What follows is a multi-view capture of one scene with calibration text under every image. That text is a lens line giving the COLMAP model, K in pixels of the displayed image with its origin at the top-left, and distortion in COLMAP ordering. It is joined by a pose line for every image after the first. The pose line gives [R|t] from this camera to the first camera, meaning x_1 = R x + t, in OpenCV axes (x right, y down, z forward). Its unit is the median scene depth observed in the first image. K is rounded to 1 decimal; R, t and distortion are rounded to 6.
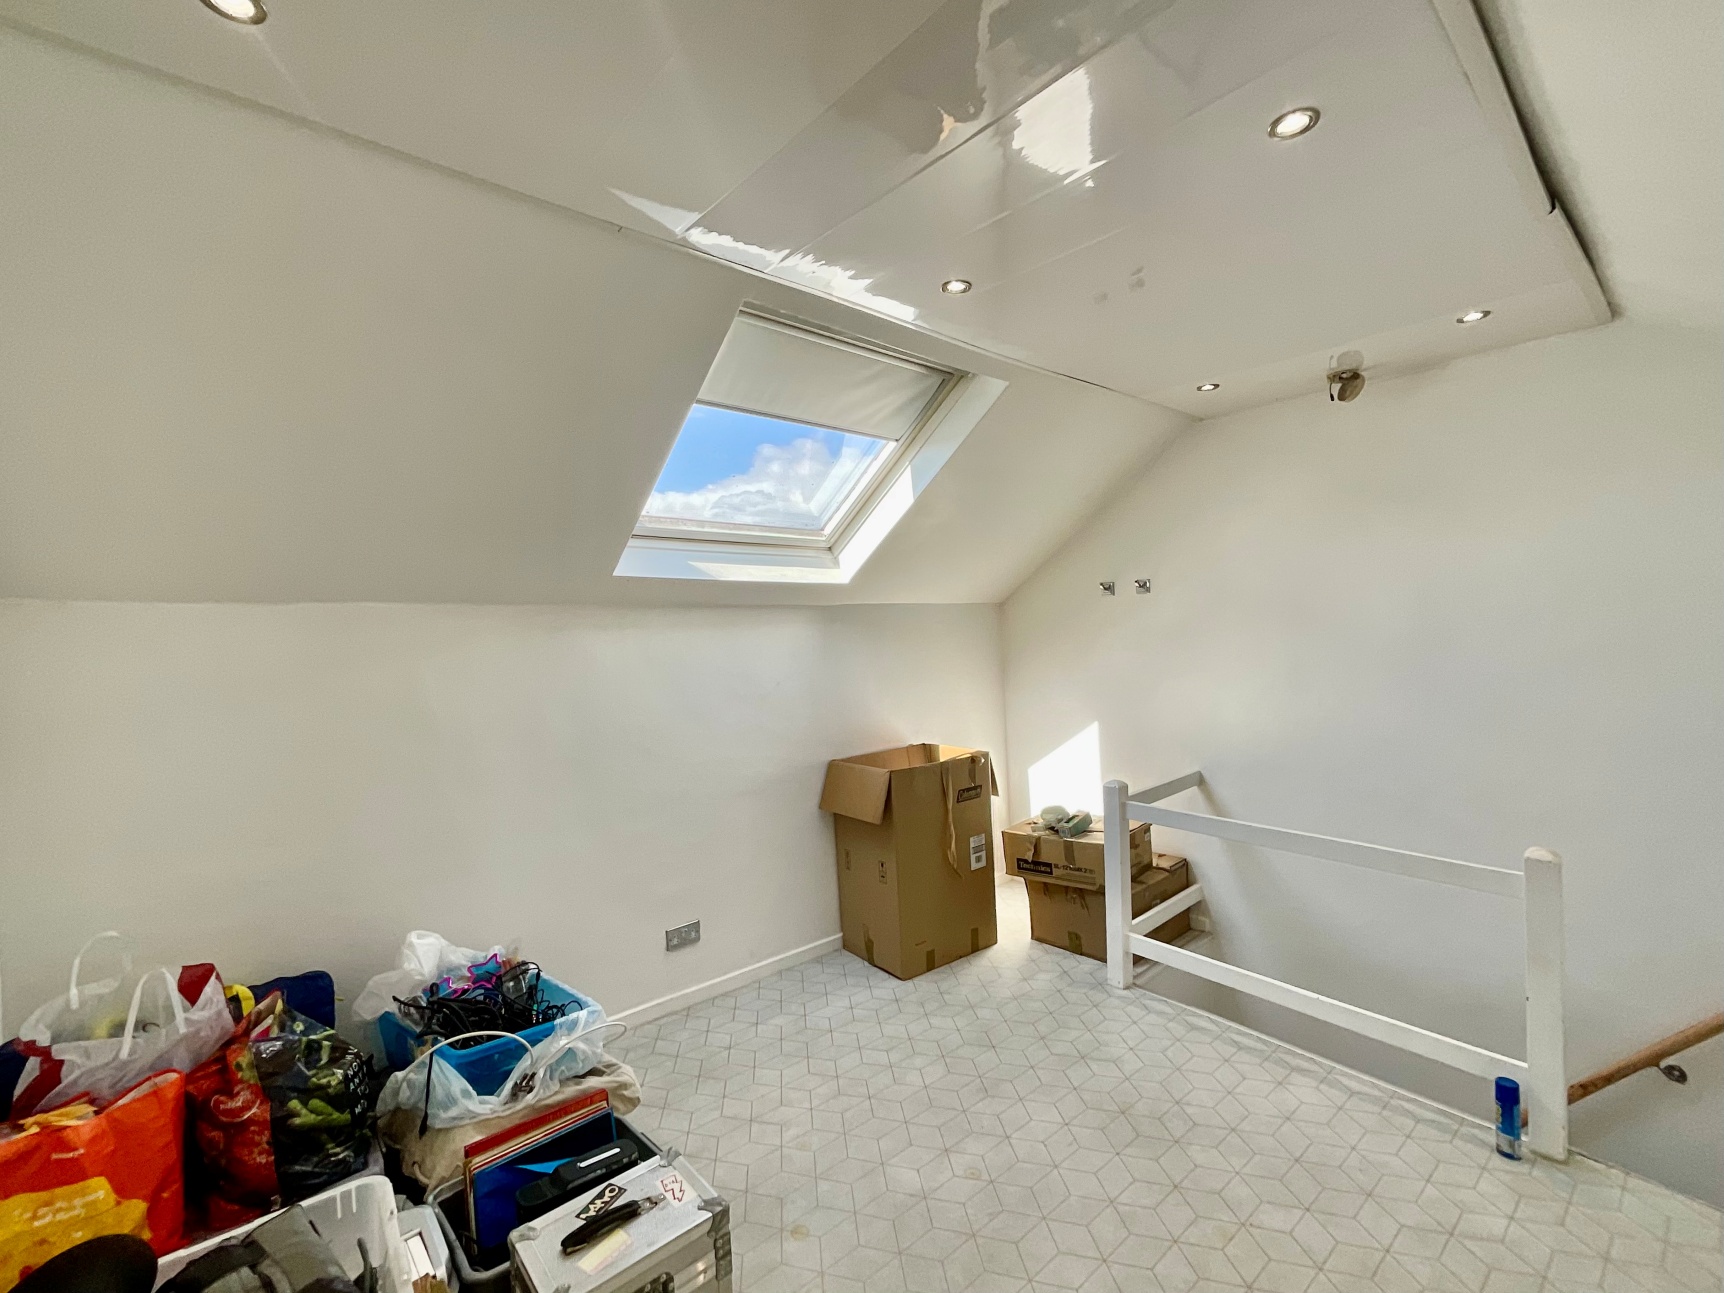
lens RADIAL K [[742.0, 0, 862.2], [0, 742.0, 652.9], [0, 0, 1]] dist [0.000408, 0.005876]
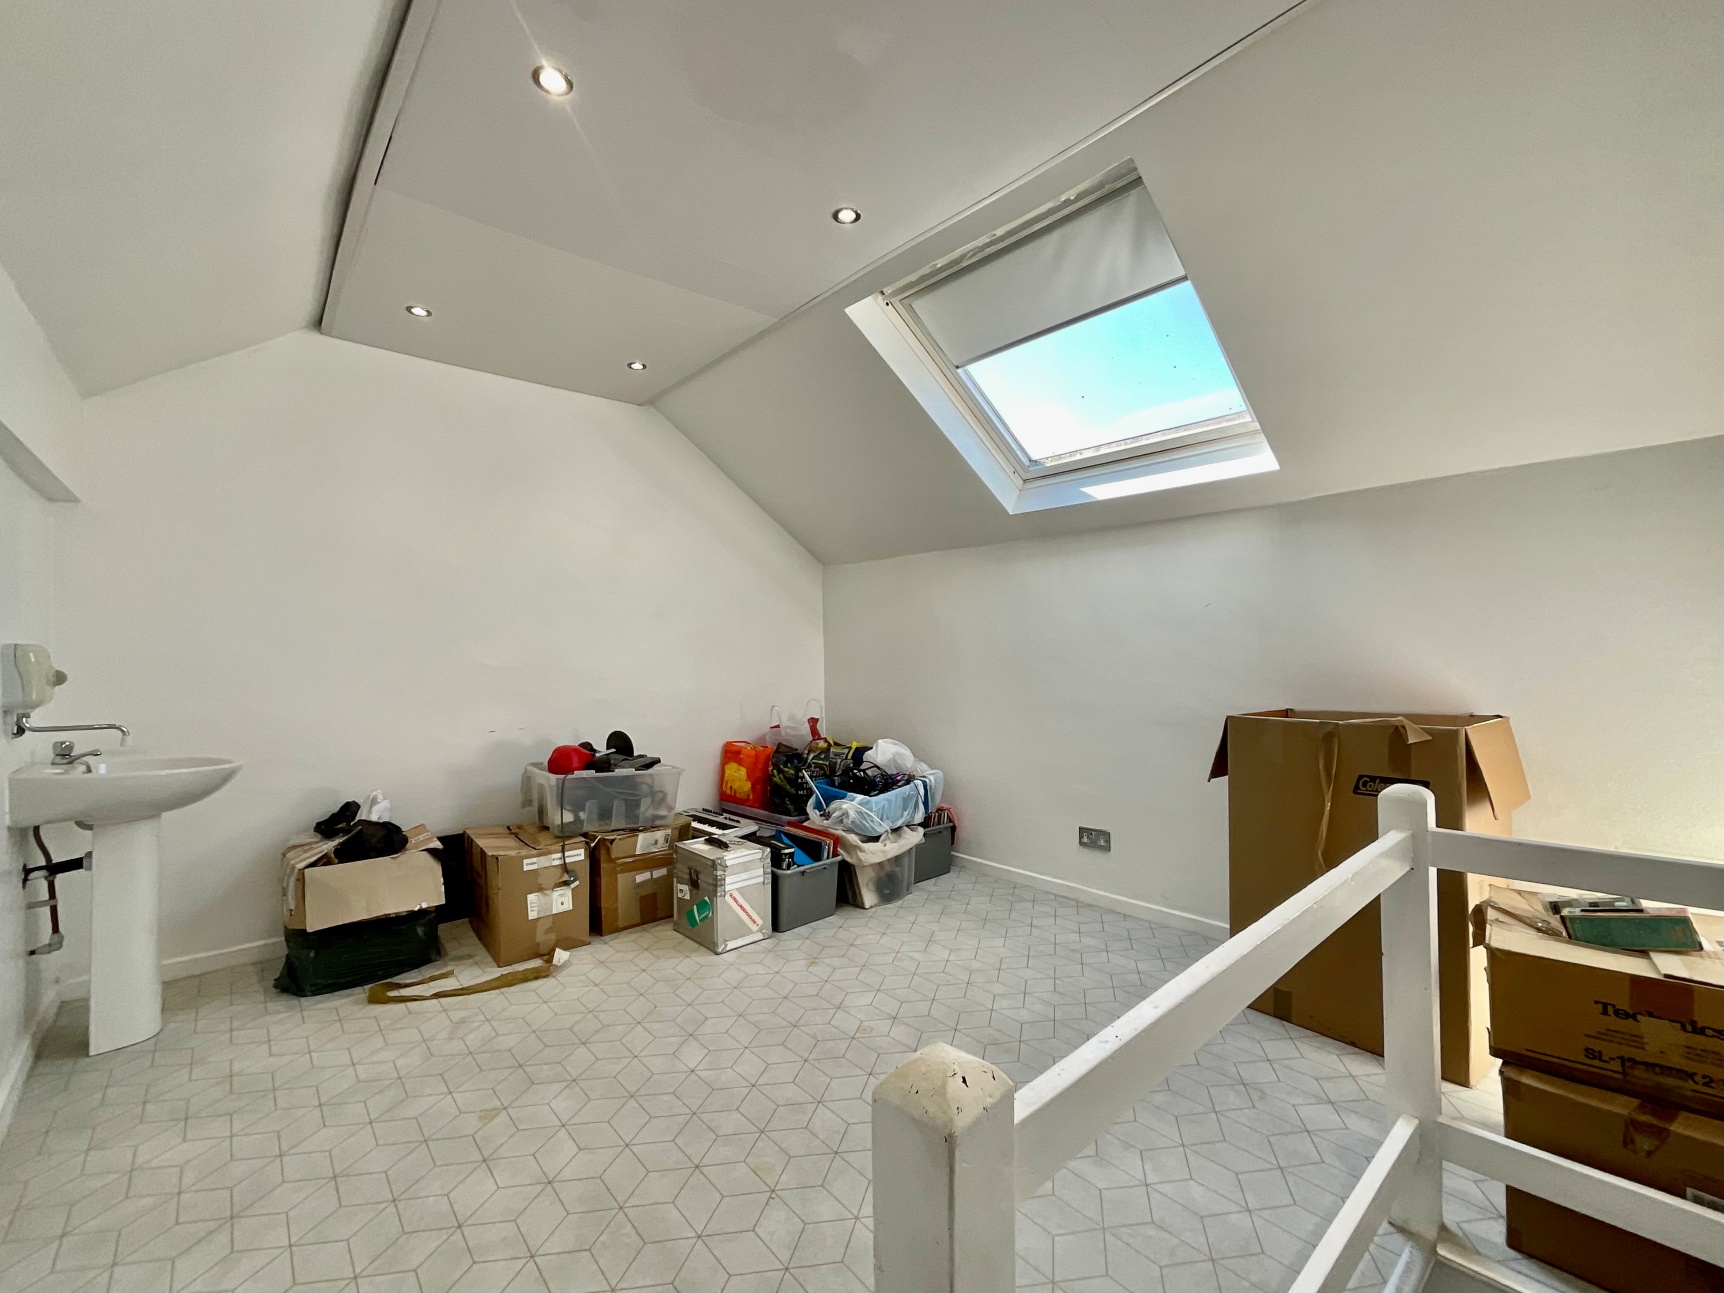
lens RADIAL K [[712.2, 0, 863.0], [0, 712.2, 646.6], [0, 0, 1]] dist [-0.000064, 0.000464]
pose [[0.031448, 0.033528, -0.998943, 0.904762], [-0.003672, 0.999434, 0.033429, 0.082975], [0.999499, 0.002617, 0.031554, 0.745641]]
